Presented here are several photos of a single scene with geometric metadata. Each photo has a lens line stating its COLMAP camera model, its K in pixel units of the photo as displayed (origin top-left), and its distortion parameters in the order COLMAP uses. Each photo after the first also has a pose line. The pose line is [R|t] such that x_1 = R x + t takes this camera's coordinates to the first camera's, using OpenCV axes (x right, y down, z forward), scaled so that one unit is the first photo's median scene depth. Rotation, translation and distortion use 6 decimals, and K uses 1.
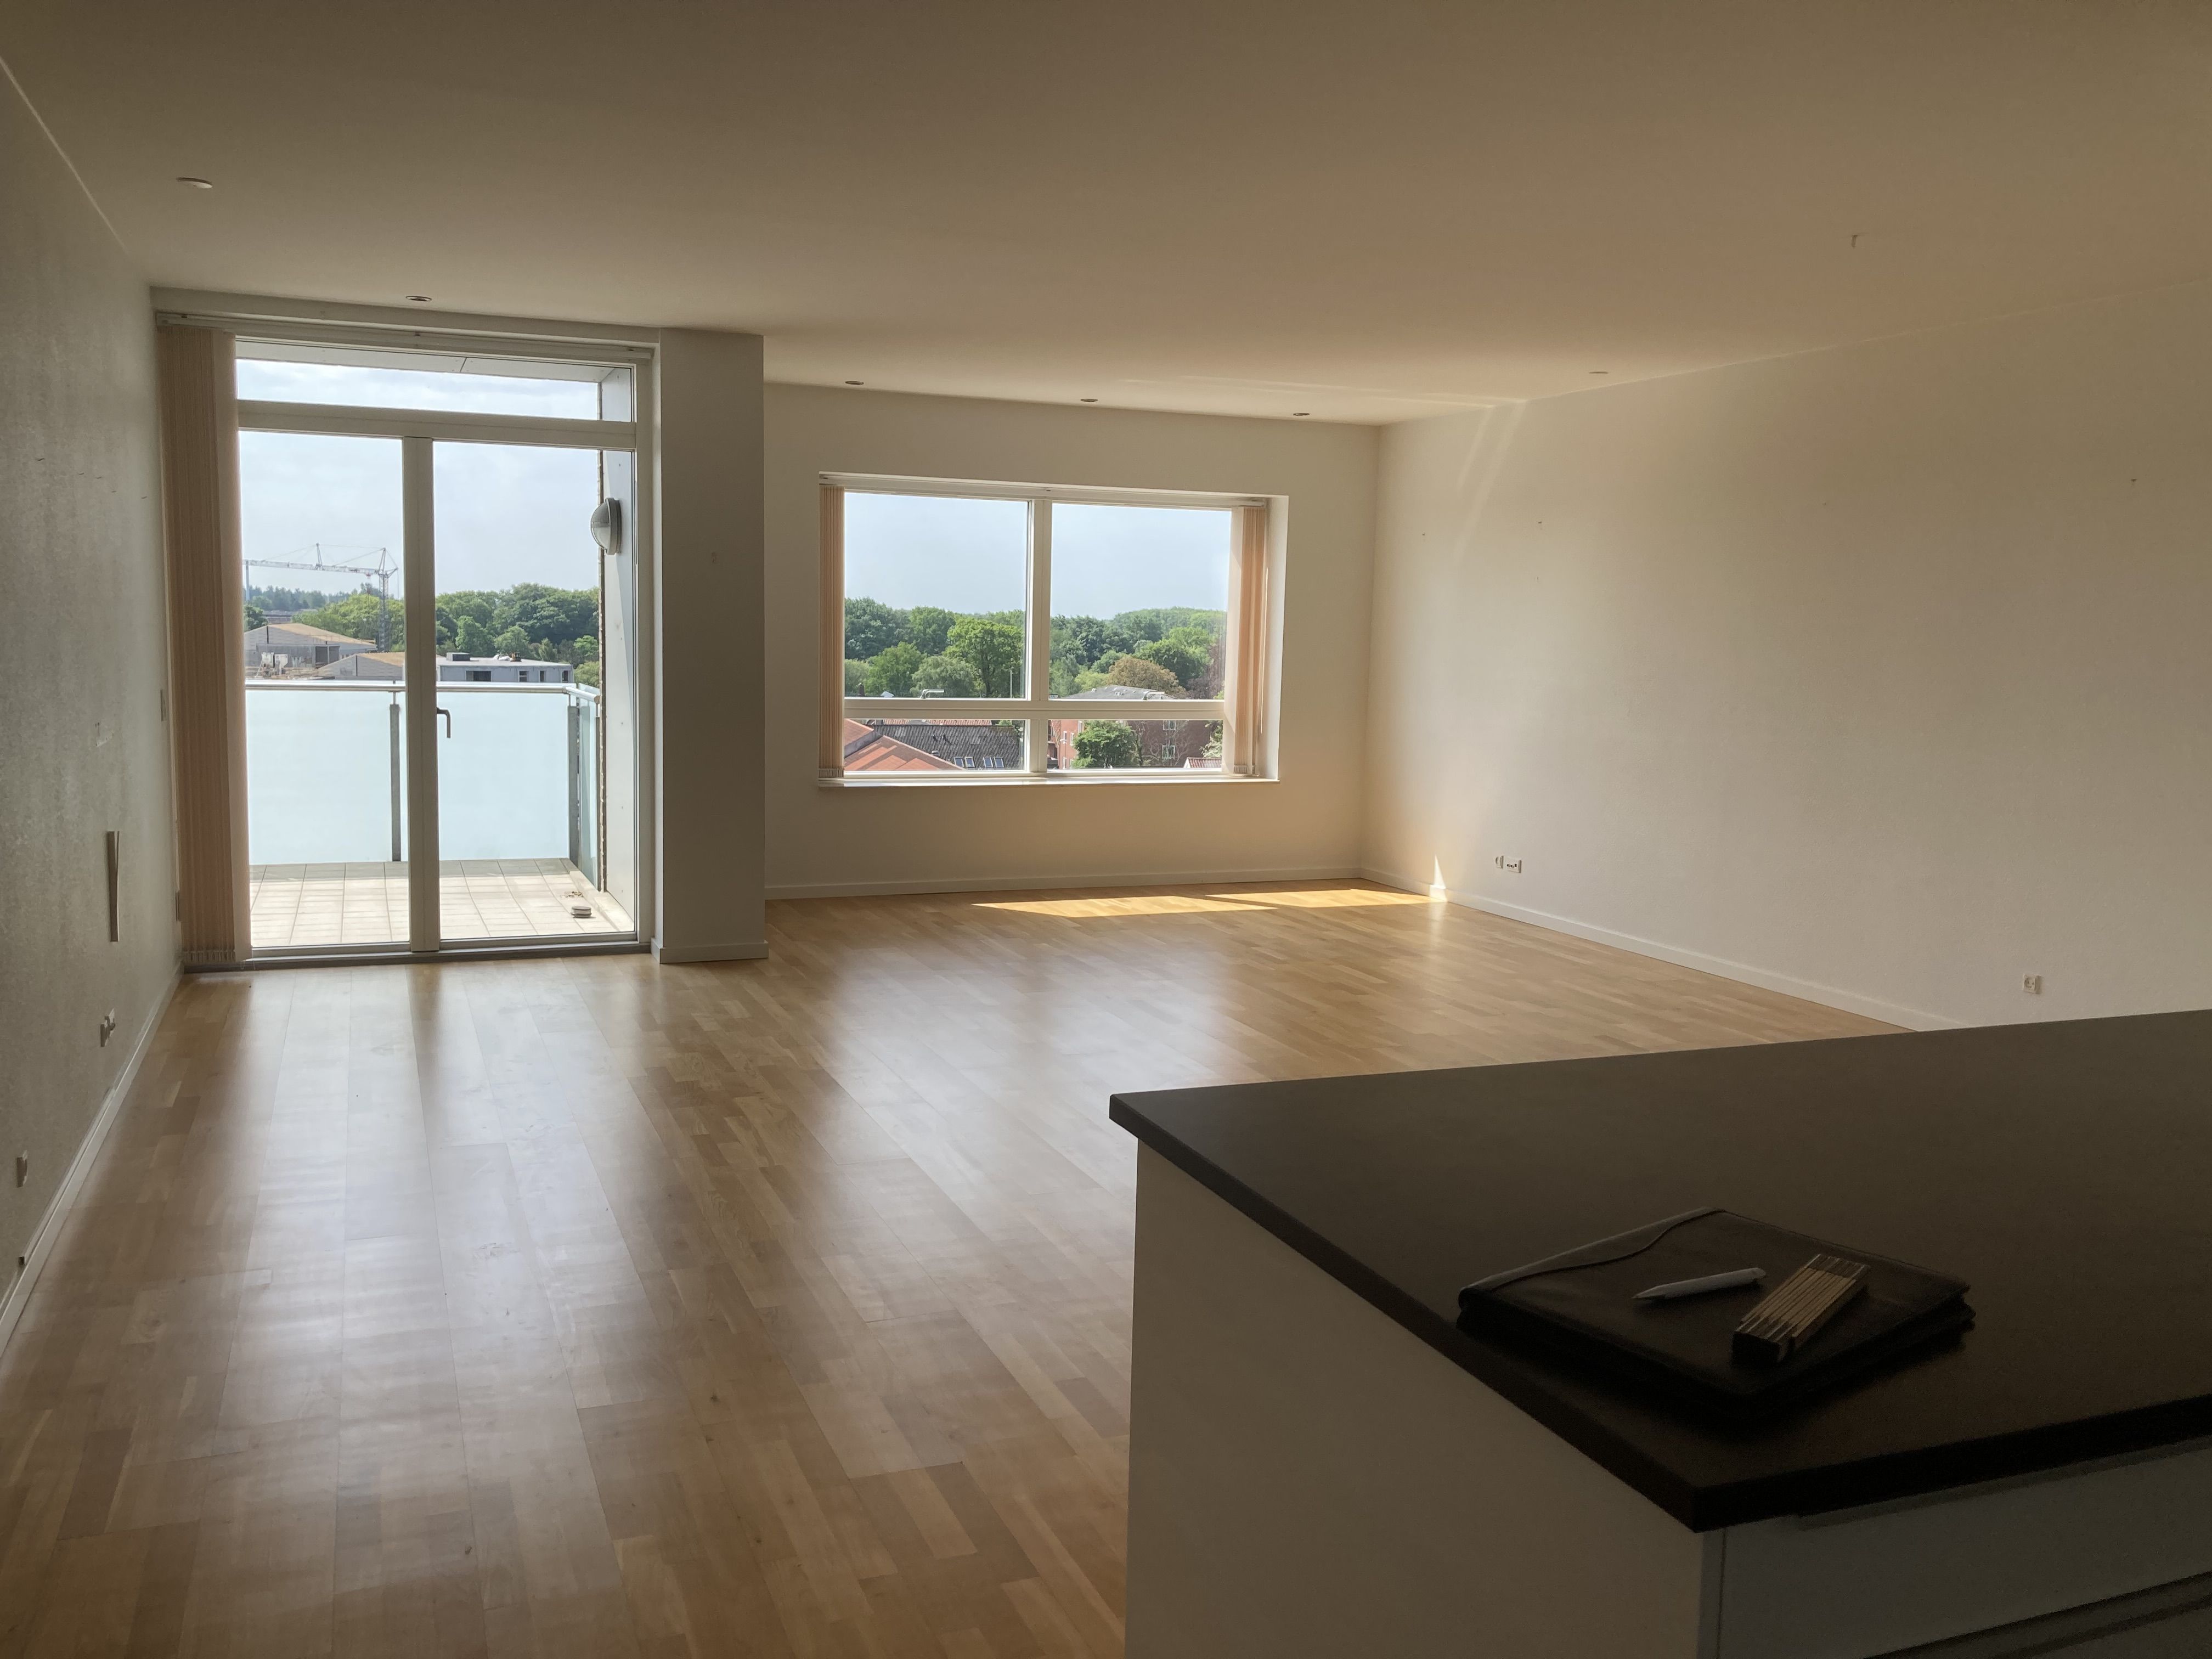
lens RADIAL K [[1815.1, 0, 1106.0], [0, 1815.1, 829.5], [0, 0, 1]] dist [0.011292, 0.001515]
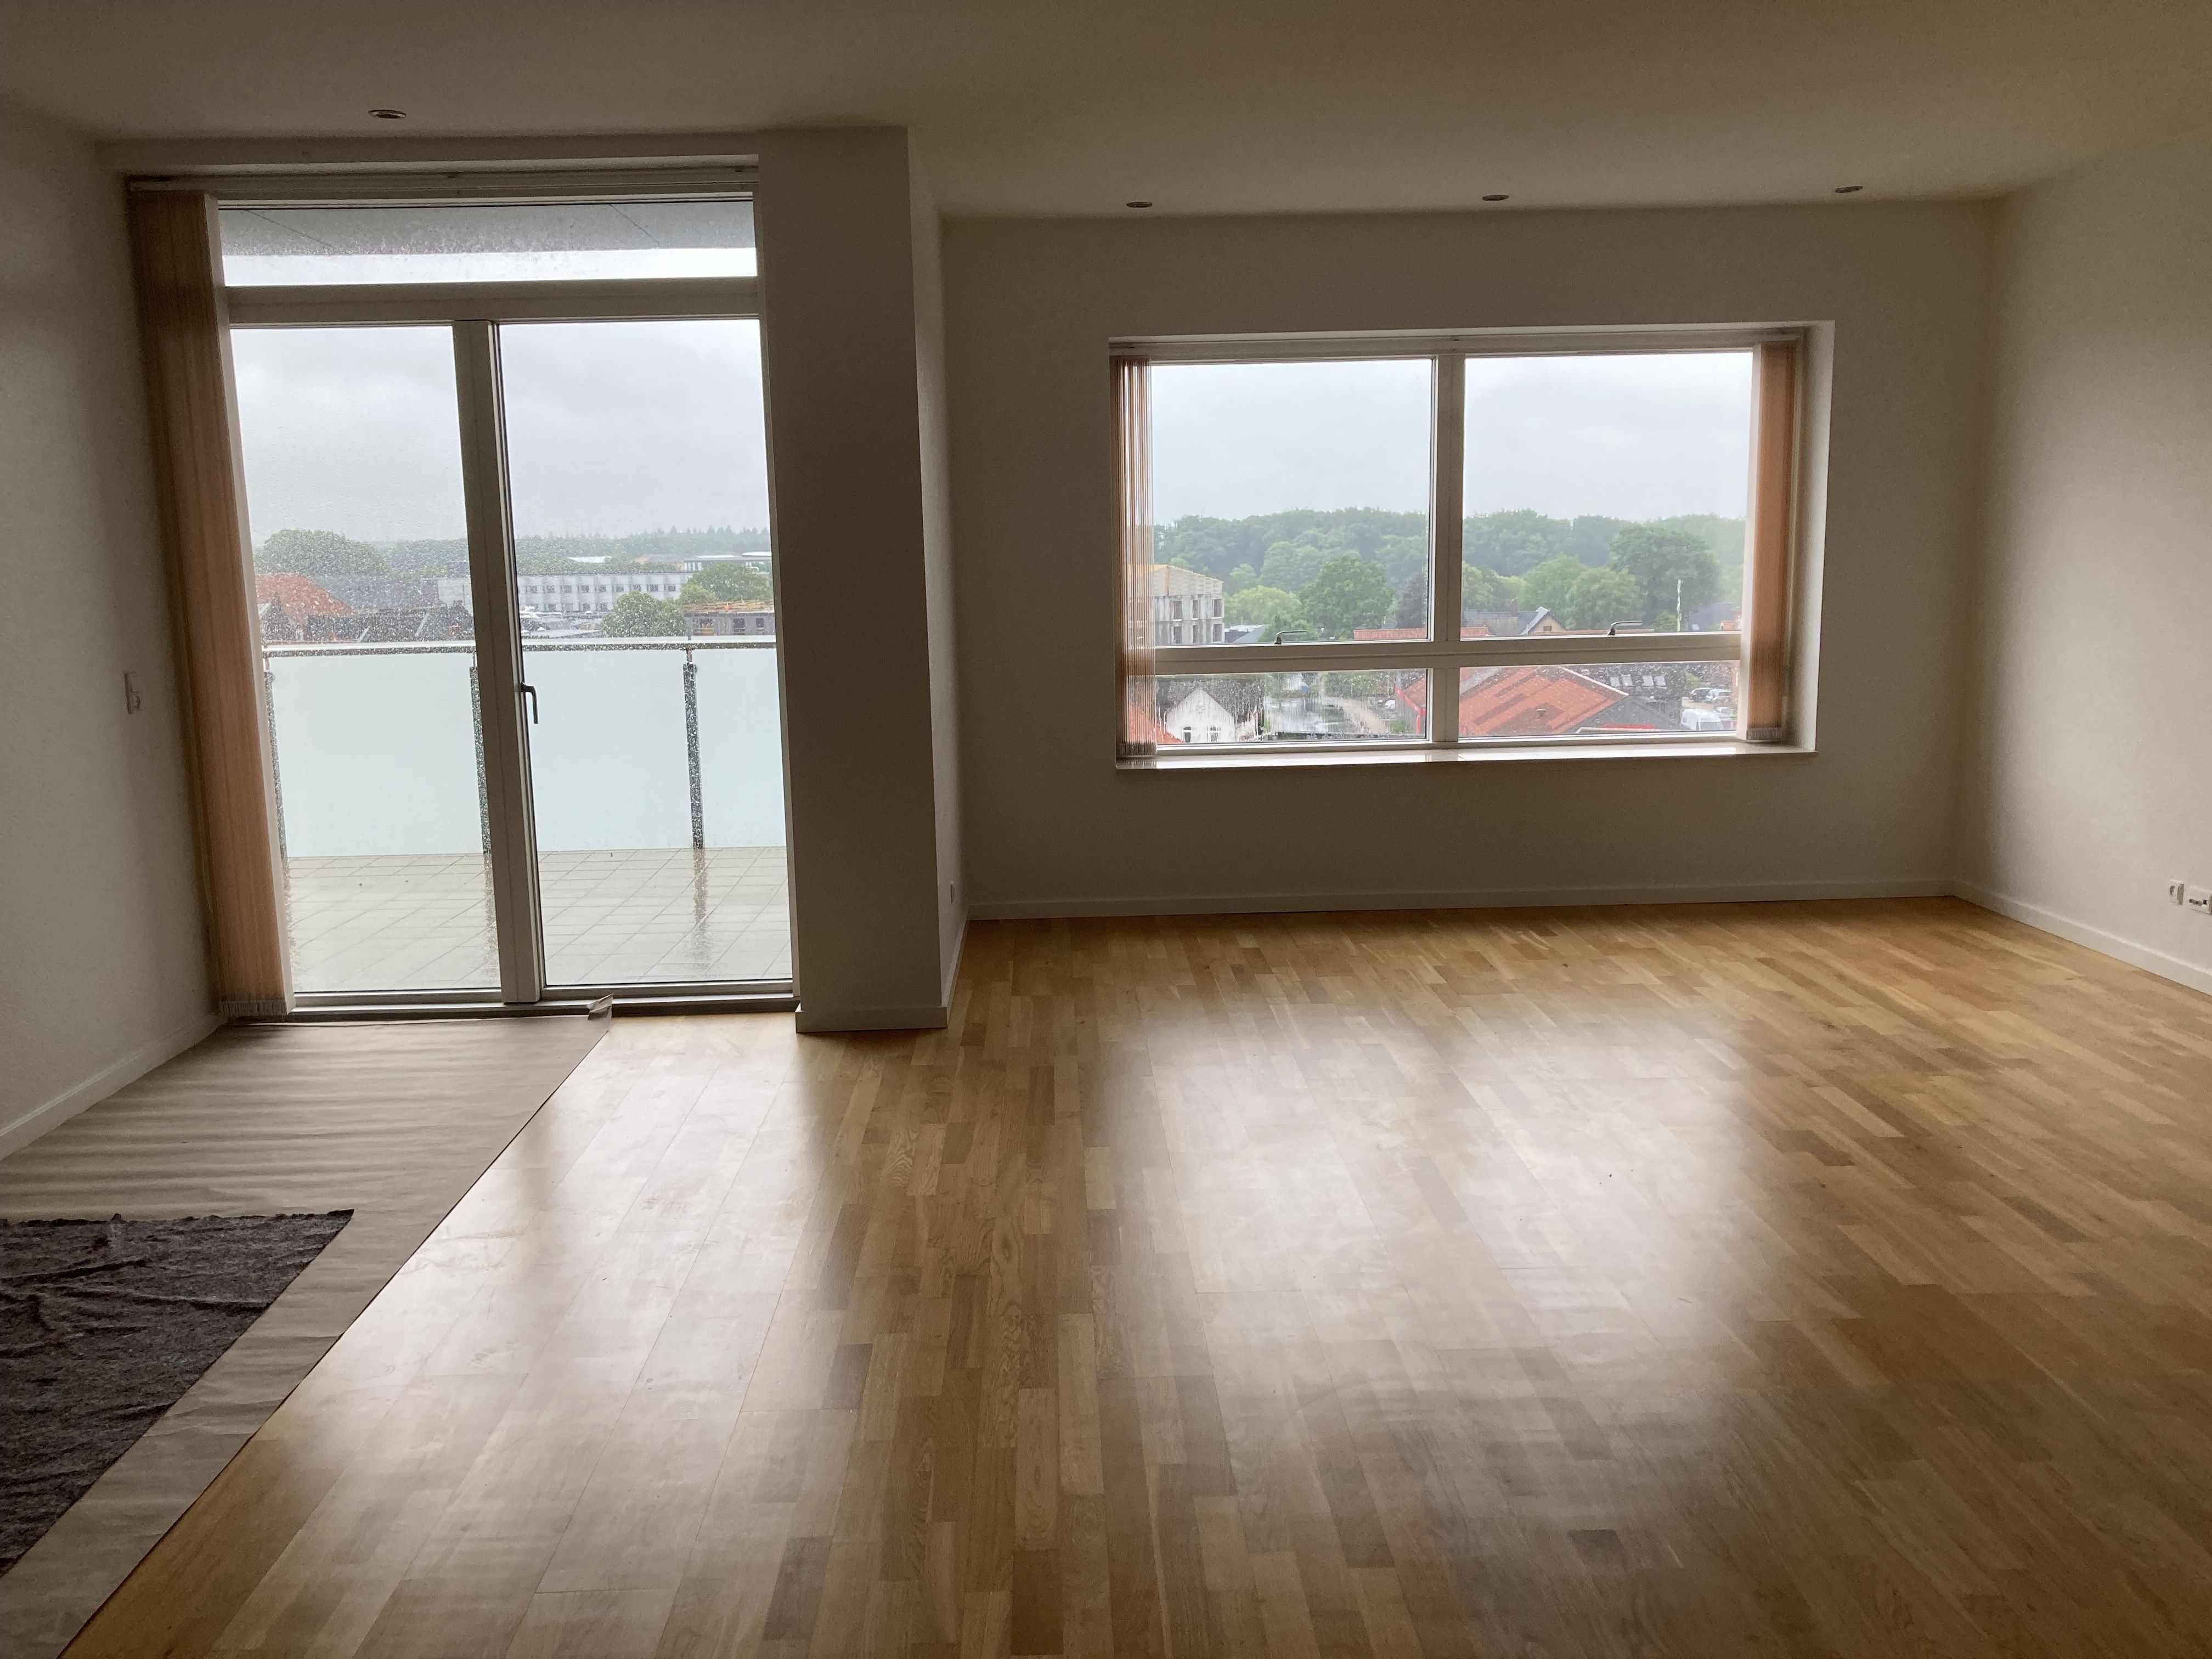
lens RADIAL K [[1815.1, 0, 1106.0], [0, 1815.1, 829.5], [0, 0, 1]] dist [0.011292, 0.001515]
pose [[0.931904, 0.013571, -0.362450, 0.115354], [0.002561, 0.999029, 0.043993, -0.034372], [0.362695, -0.041925, 0.930964, 0.339333]]
